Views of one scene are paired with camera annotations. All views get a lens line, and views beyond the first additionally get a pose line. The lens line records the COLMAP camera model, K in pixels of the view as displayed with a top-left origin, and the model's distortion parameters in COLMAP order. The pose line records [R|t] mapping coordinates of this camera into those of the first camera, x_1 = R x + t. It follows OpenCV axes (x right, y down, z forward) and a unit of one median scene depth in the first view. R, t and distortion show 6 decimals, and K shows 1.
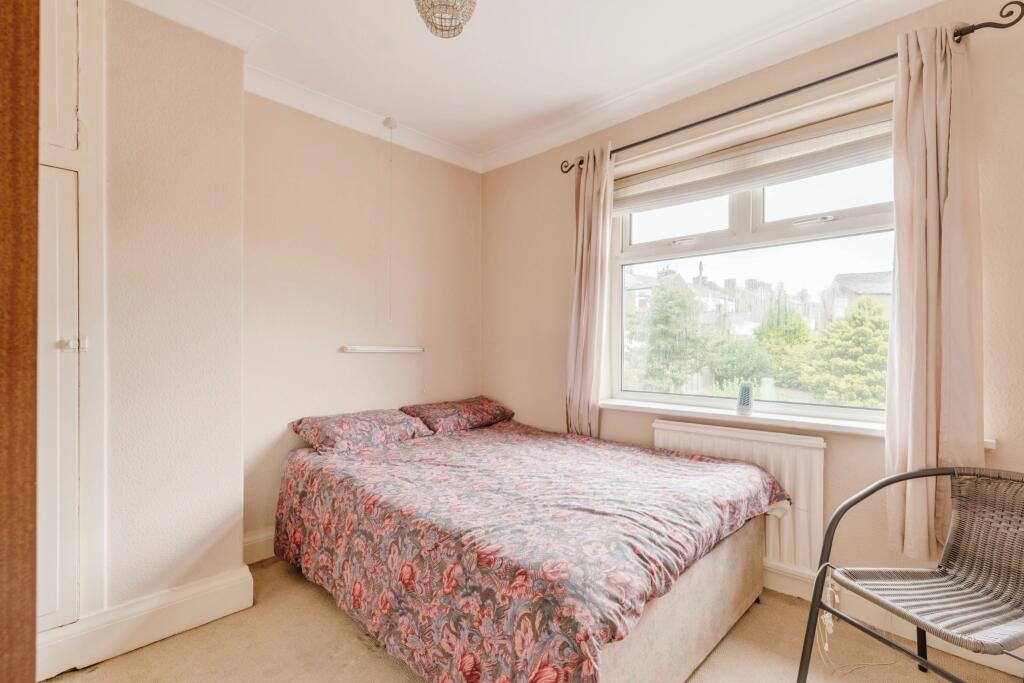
lens RADIAL K [[464.9, 0, 513.0], [0, 464.9, 339.8], [0, 0, 1]] dist [0.000375, 0.000505]
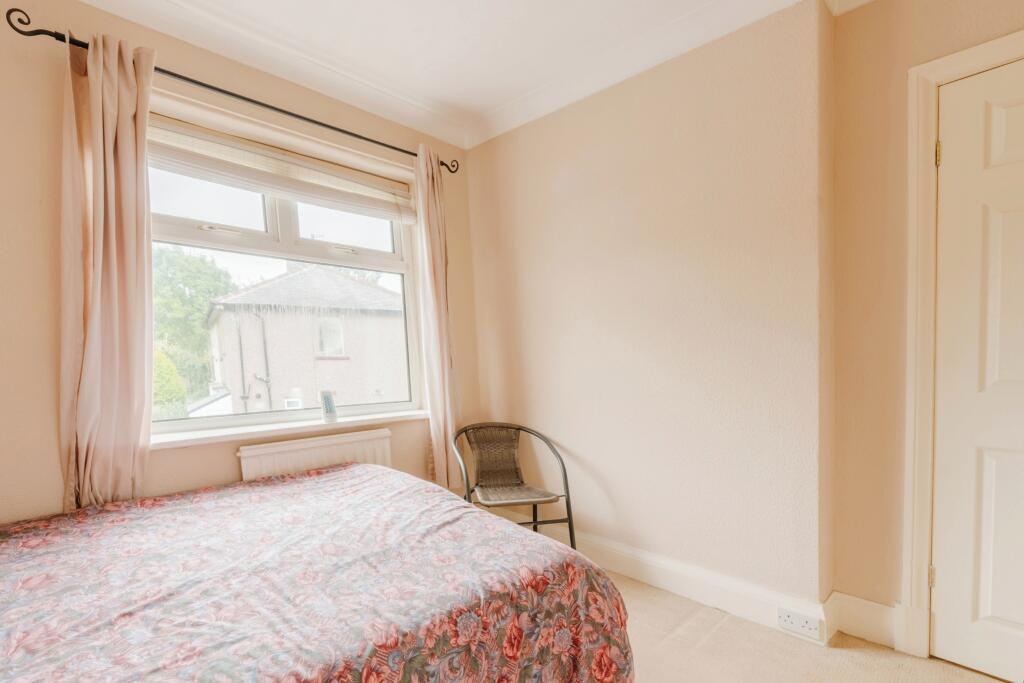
lens RADIAL K [[464.9, 0, 513.0], [0, 464.9, 352.6], [0, 0, 1]] dist [0.000375, 0.000505]
pose [[0.047332, 0.007593, 0.998850, -0.523076], [-0.003847, 0.999965, -0.007419, 0.012909], [-0.998872, -0.003491, 0.047360, 0.538066]]
